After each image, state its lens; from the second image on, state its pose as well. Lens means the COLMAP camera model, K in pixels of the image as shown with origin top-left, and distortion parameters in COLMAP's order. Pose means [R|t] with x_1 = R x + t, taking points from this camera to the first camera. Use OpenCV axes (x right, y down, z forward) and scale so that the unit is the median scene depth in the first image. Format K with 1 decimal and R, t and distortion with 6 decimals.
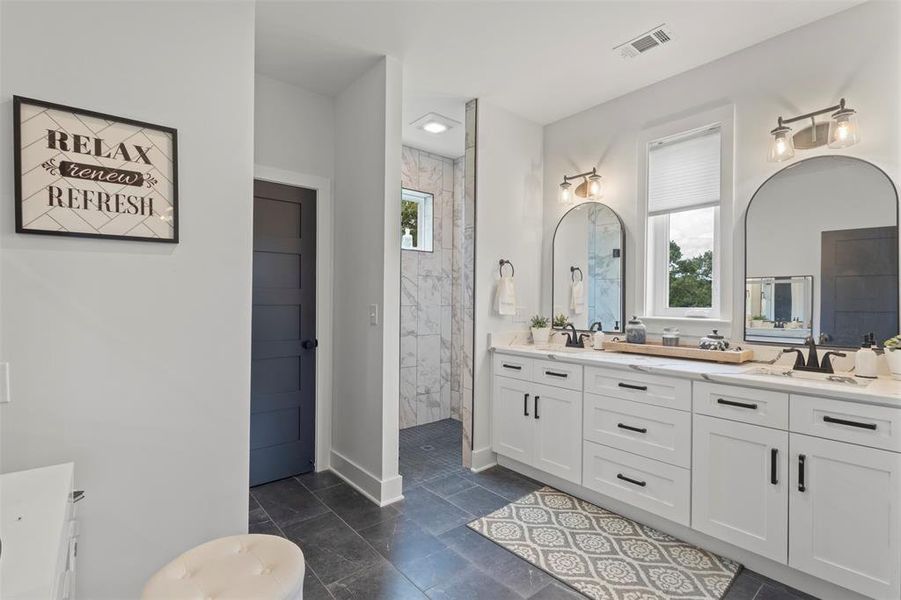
lens RADIAL K [[420.8, 0, 449.2], [0, 420.8, 302.6], [0, 0, 1]] dist [0.002735, 0.000589]
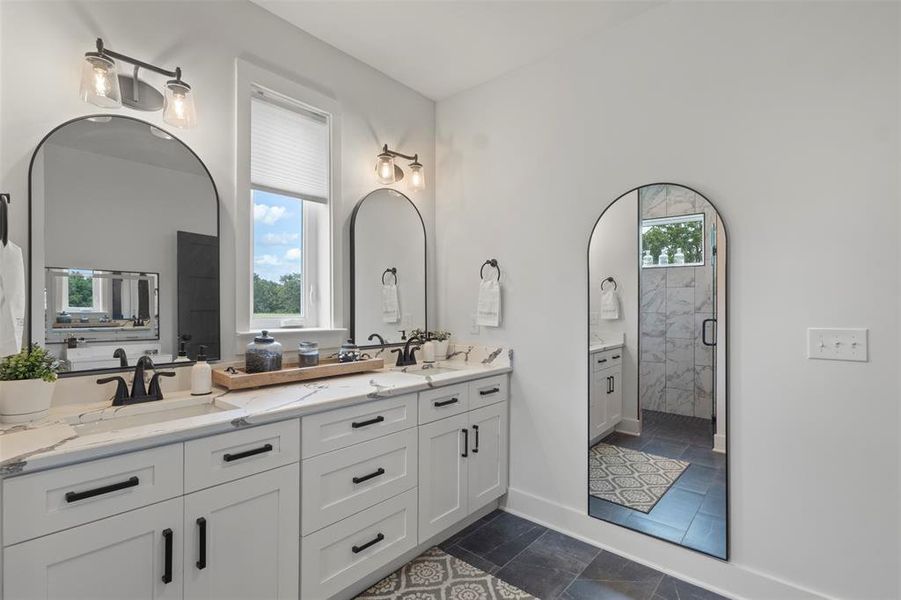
lens RADIAL K [[420.8, 0, 449.2], [0, 420.8, 302.6], [0, 0, 1]] dist [0.002735, 0.000589]
pose [[-0.155993, -0.014315, 0.987654, -0.499611], [-0.010674, 0.999861, 0.012806, -0.046130], [-0.987700, -0.008545, -0.156124, 1.402535]]
